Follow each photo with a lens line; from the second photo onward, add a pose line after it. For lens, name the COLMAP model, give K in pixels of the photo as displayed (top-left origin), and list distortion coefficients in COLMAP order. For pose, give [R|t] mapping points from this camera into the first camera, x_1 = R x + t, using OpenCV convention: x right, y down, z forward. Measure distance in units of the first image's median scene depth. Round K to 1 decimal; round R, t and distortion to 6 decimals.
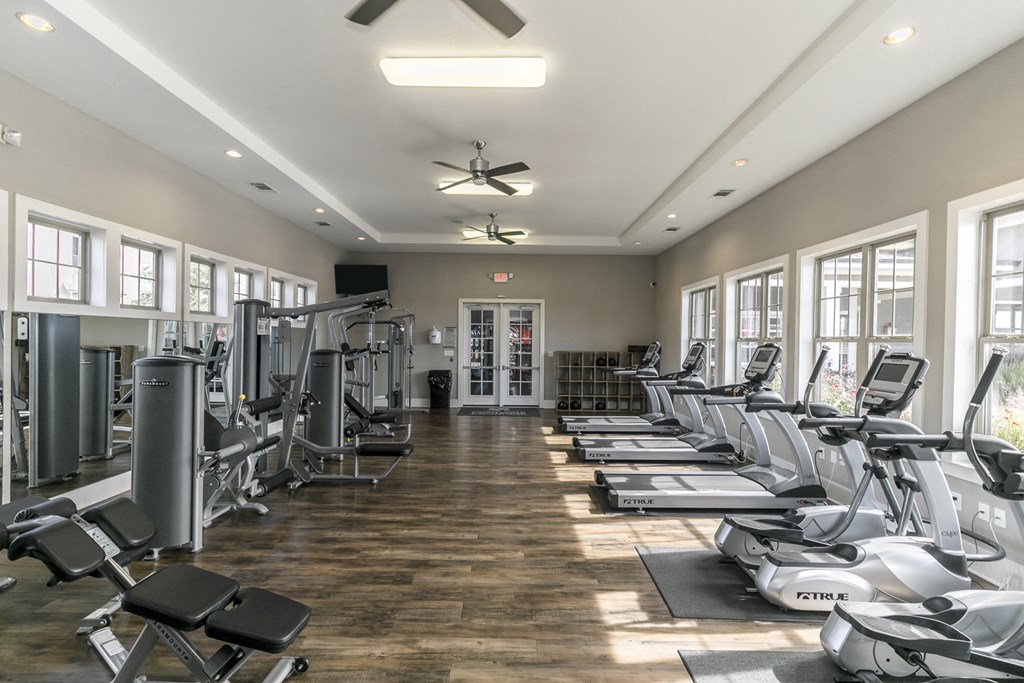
lens RADIAL K [[471.5, 0, 514.2], [0, 471.5, 340.1], [0, 0, 1]] dist [-0.002497, -0.000179]
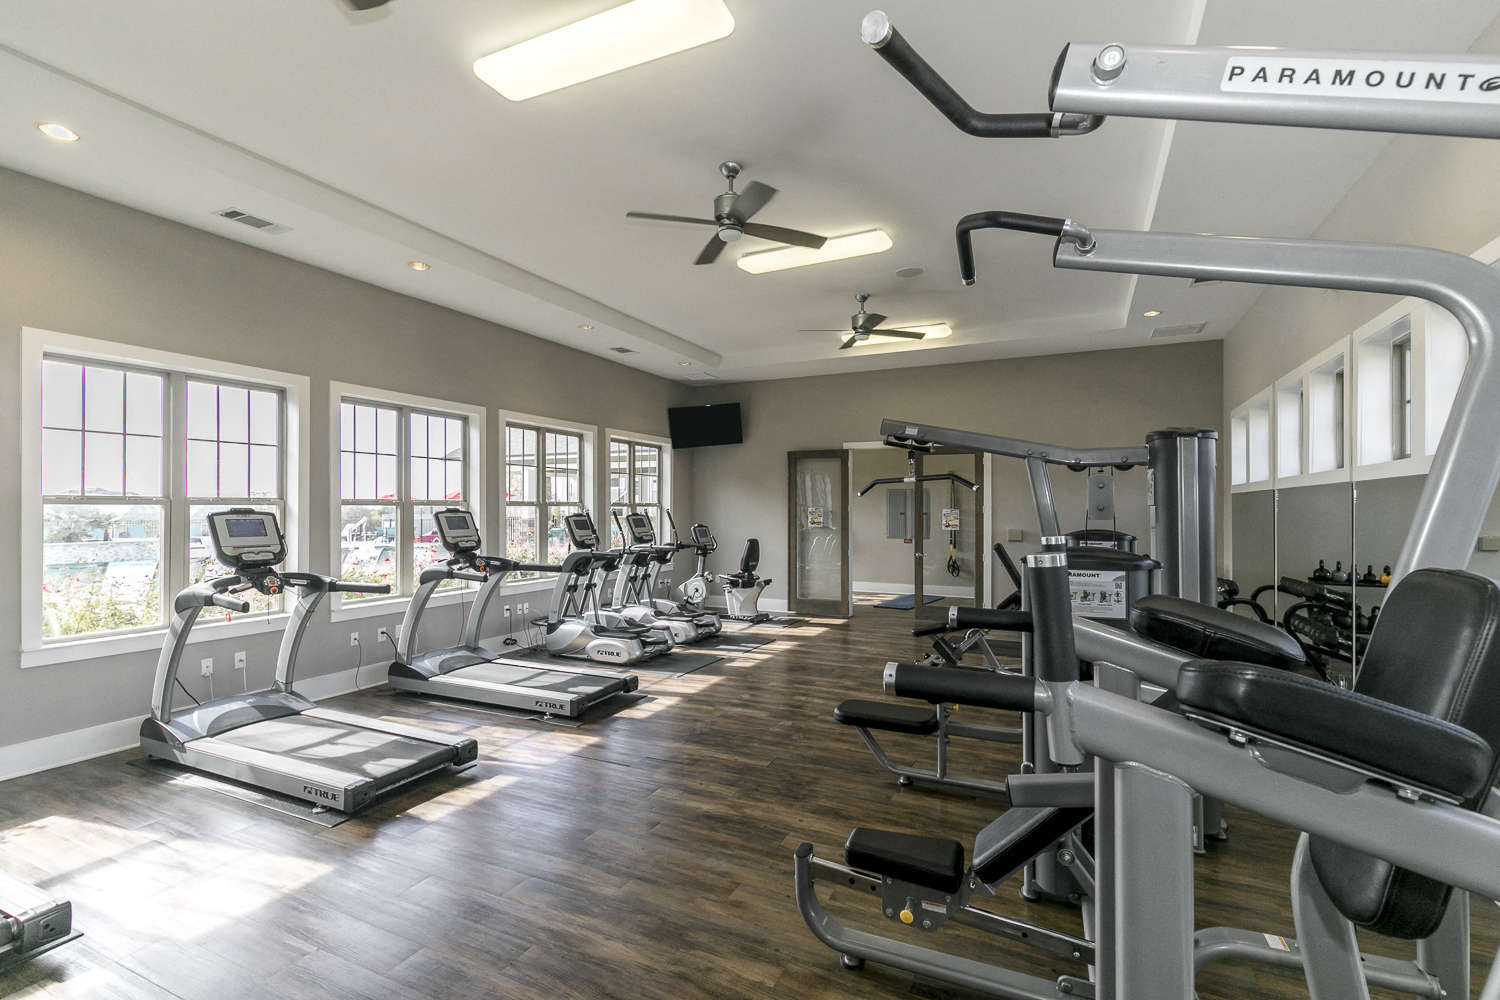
lens RADIAL K [[690.7, 0, 751.9], [0, 690.7, 502.3], [0, 0, 1]] dist [-0.002497, -0.000179]
pose [[-0.905314, -0.008507, 0.424657, -0.589657], [-0.007764, 0.999964, 0.003479, -0.014445], [-0.424672, -0.000148, -0.905347, 2.240560]]
